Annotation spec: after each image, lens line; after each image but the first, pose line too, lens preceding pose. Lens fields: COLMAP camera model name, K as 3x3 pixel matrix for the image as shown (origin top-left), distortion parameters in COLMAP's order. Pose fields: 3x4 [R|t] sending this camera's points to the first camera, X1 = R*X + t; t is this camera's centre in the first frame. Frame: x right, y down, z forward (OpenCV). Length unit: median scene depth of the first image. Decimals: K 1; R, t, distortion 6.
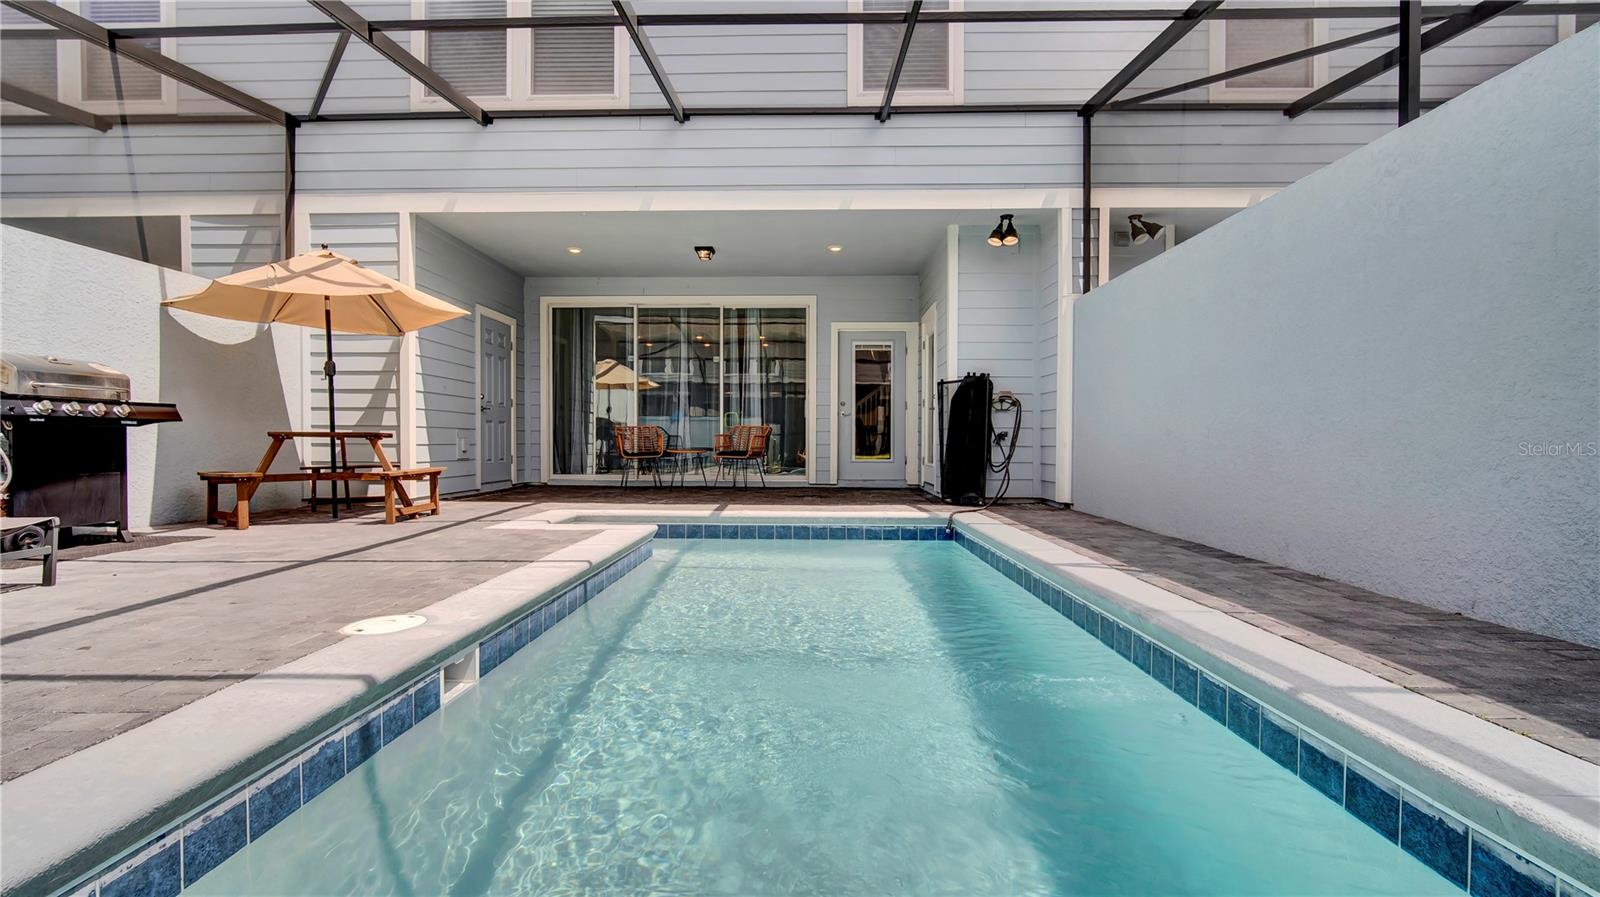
lens RADIAL K [[696.7, 0, 786.1], [0, 696.7, 448.5], [0, 0, 1]] dist [-0.012340, 0.002844]
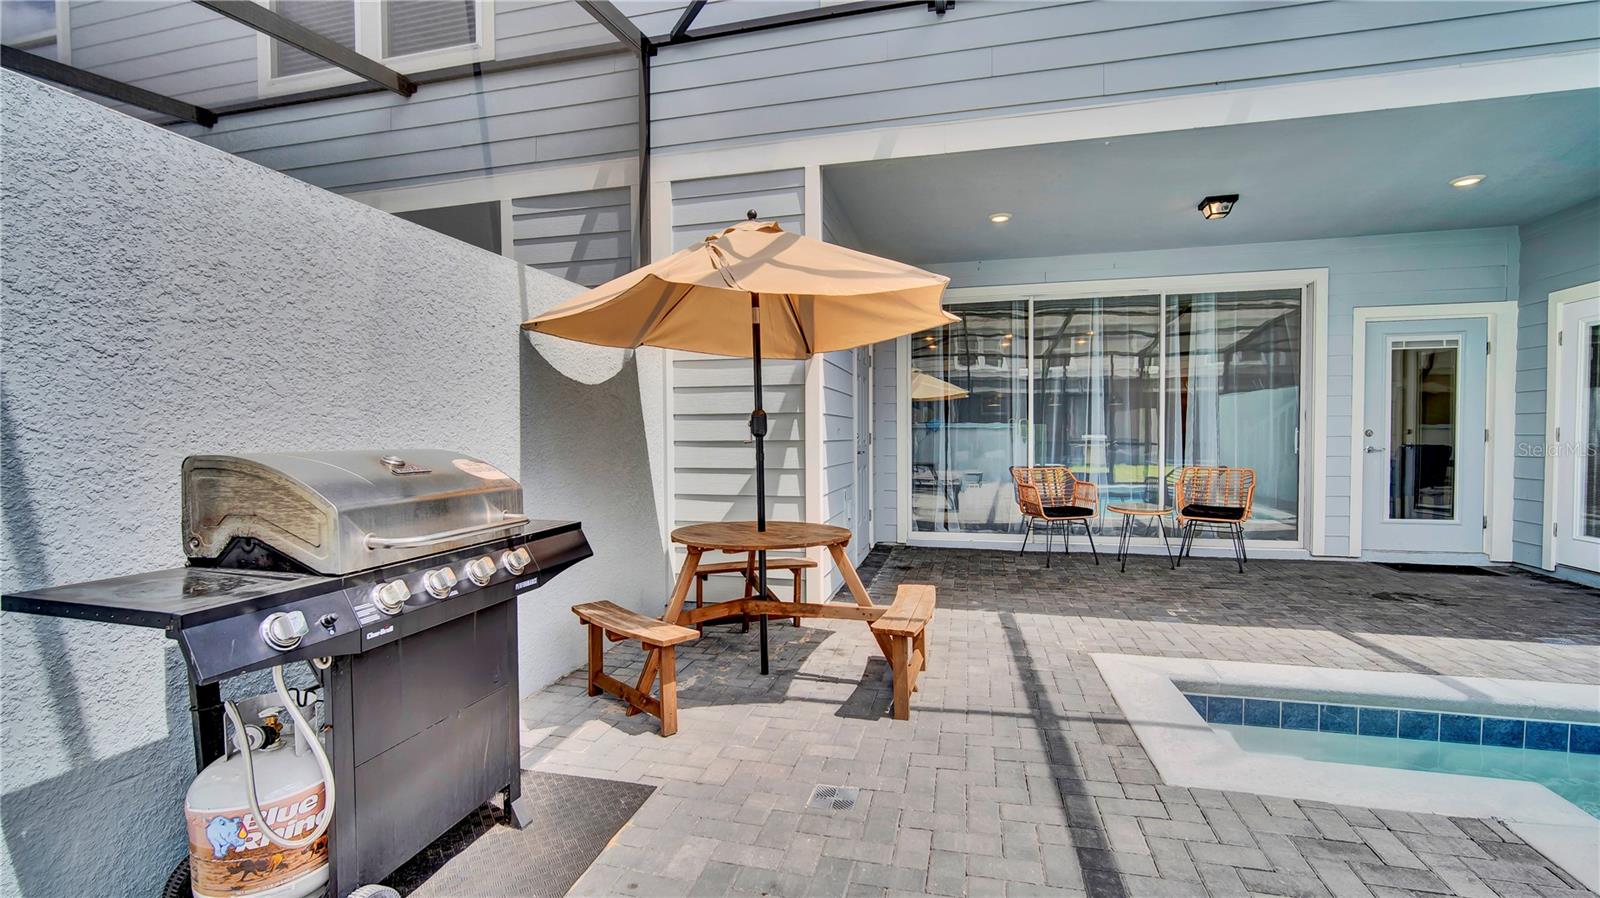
lens RADIAL K [[696.7, 0, 795.5], [0, 696.7, 445.8], [0, 0, 1]] dist [-0.012340, 0.002844]
pose [[0.974942, -0.005313, -0.222394, -0.421162], [0.006319, 0.999973, 0.003810, -0.083512], [0.222367, -0.005120, 0.974949, 0.365539]]
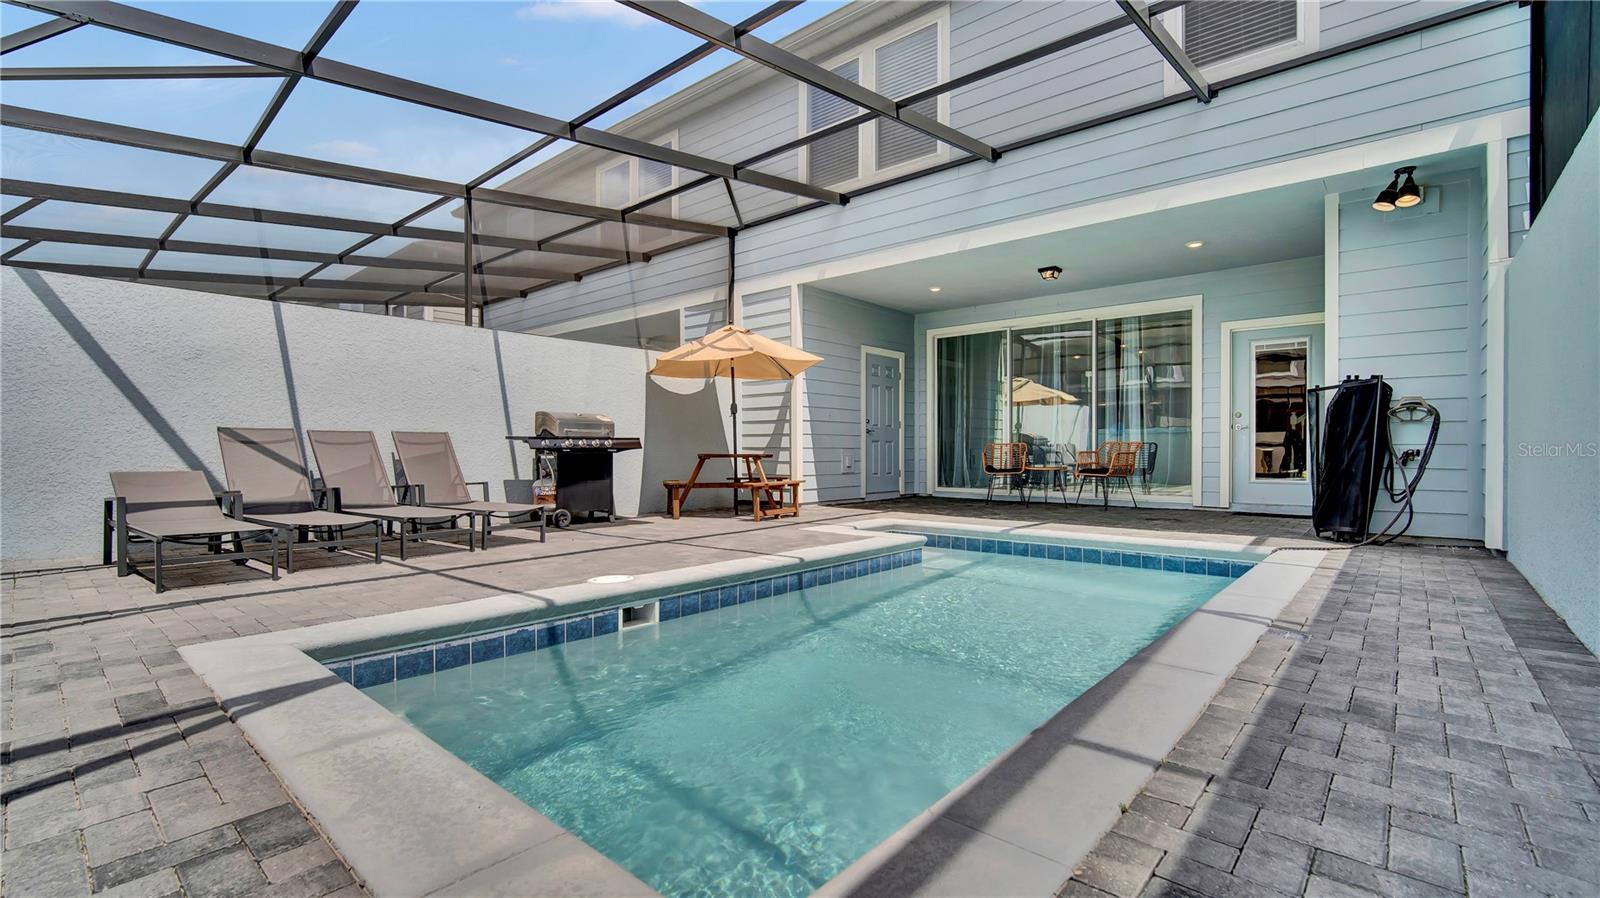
lens RADIAL K [[696.7, 0, 806.4], [0, 696.7, 445.2], [0, 0, 1]] dist [-0.012340, 0.002844]
pose [[0.778595, -0.007946, -0.627476, 0.290516], [-0.003622, 0.999846, -0.017154, -0.014489], [0.627516, 0.015629, 0.778447, -0.005297]]
